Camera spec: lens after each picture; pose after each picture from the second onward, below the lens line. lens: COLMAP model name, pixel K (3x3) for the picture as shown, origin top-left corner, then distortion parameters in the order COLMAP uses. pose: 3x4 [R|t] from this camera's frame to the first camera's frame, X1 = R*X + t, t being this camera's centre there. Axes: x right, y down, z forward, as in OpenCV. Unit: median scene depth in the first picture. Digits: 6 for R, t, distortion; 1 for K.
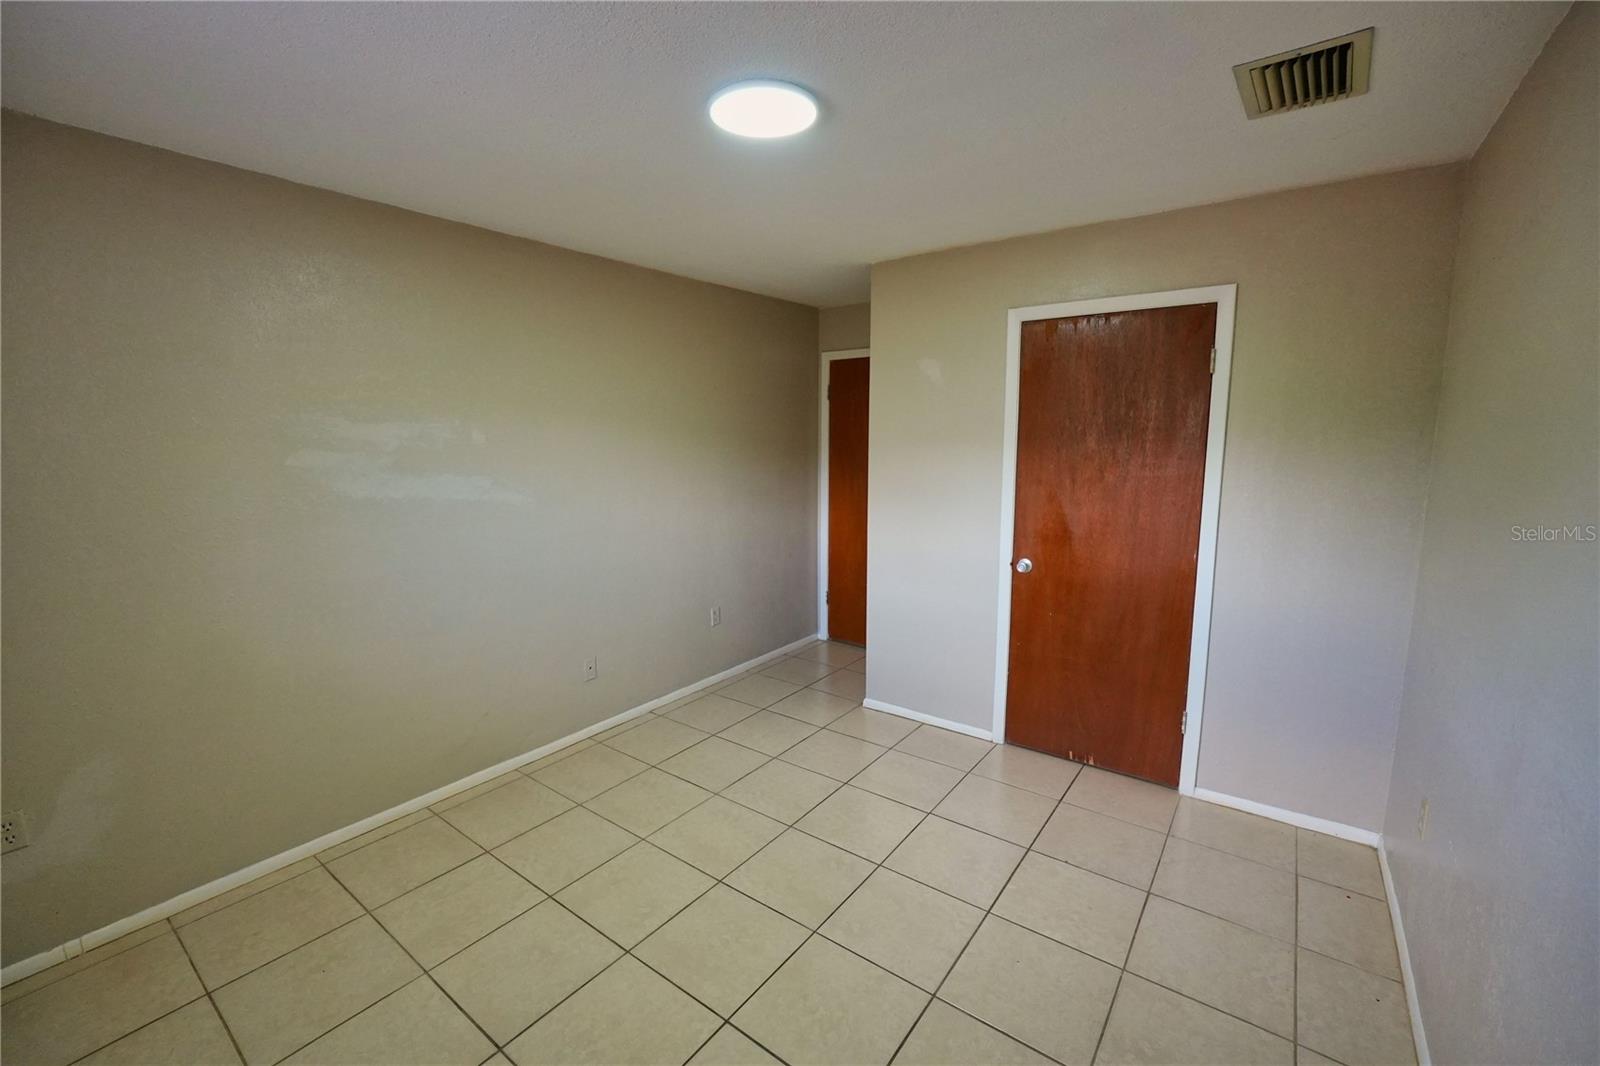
lens RADIAL K [[668.9, 0, 801.9], [0, 668.9, 524.4], [0, 0, 1]] dist [-0.012333, 0.000059]
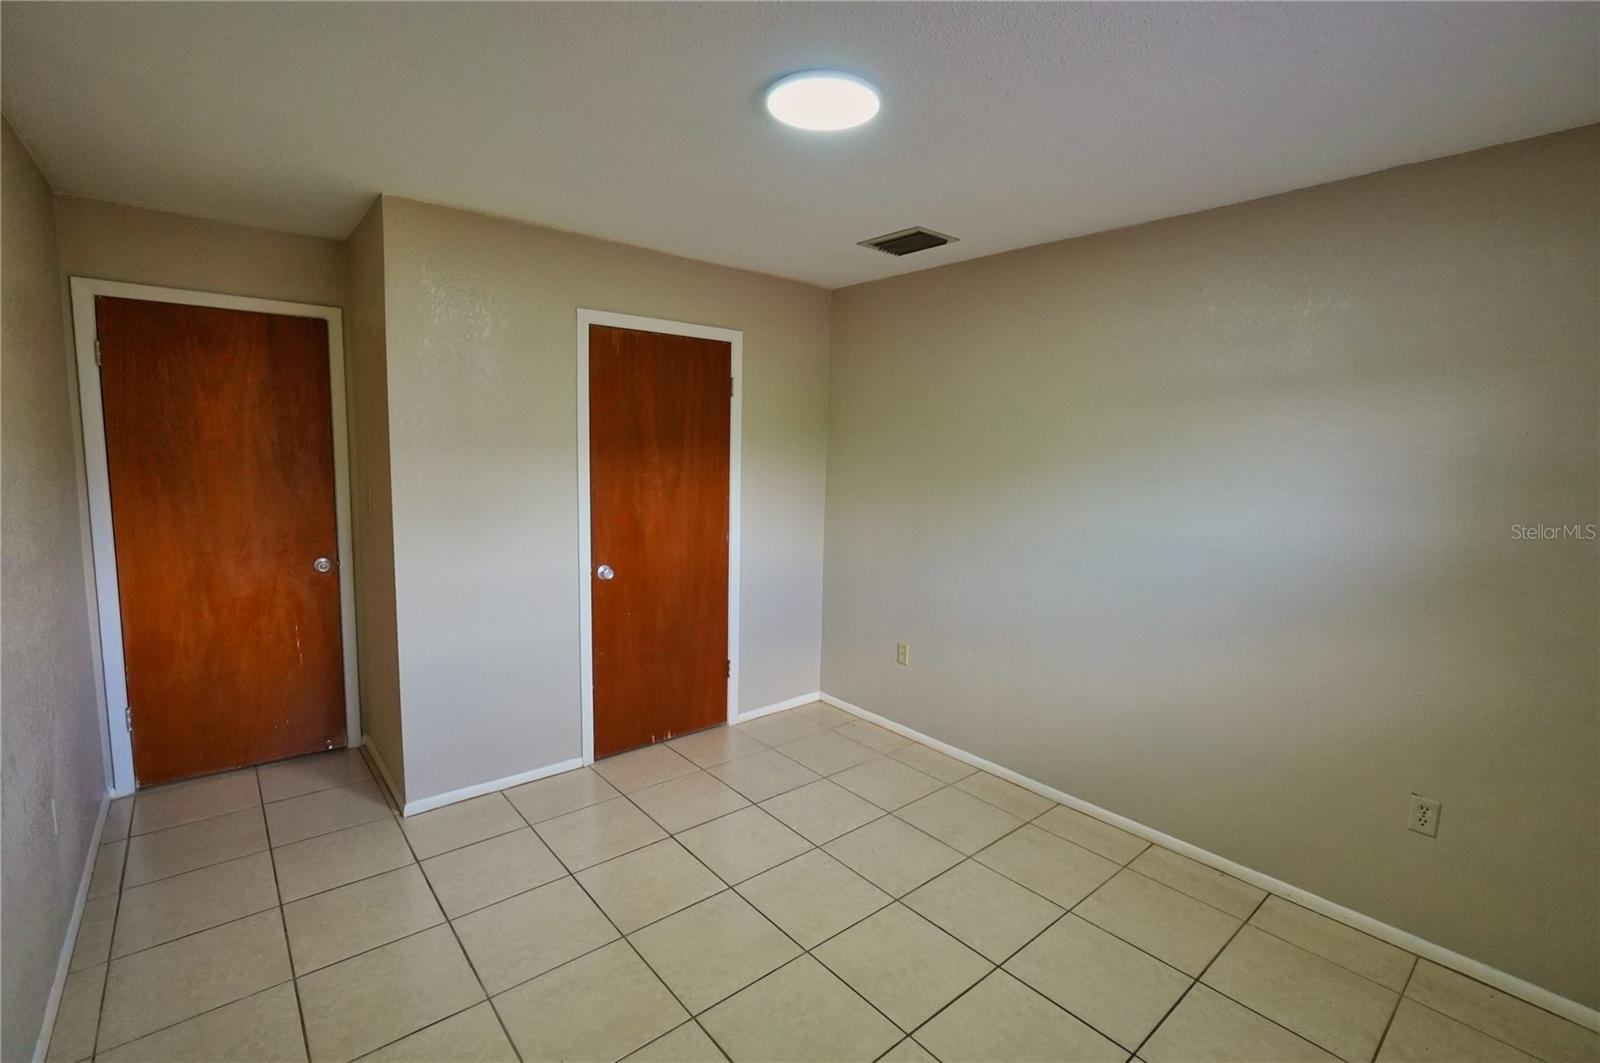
lens RADIAL K [[703.4, 0, 799.3], [0, 703.4, 528.5], [0, 0, 1]] dist [-0.012923, 0.000975]
pose [[0.229946, -0.103796, 0.967652, -0.625538], [0.107826, 0.990892, 0.080666, -0.058154], [-0.967212, 0.085789, 0.239044, 0.491104]]
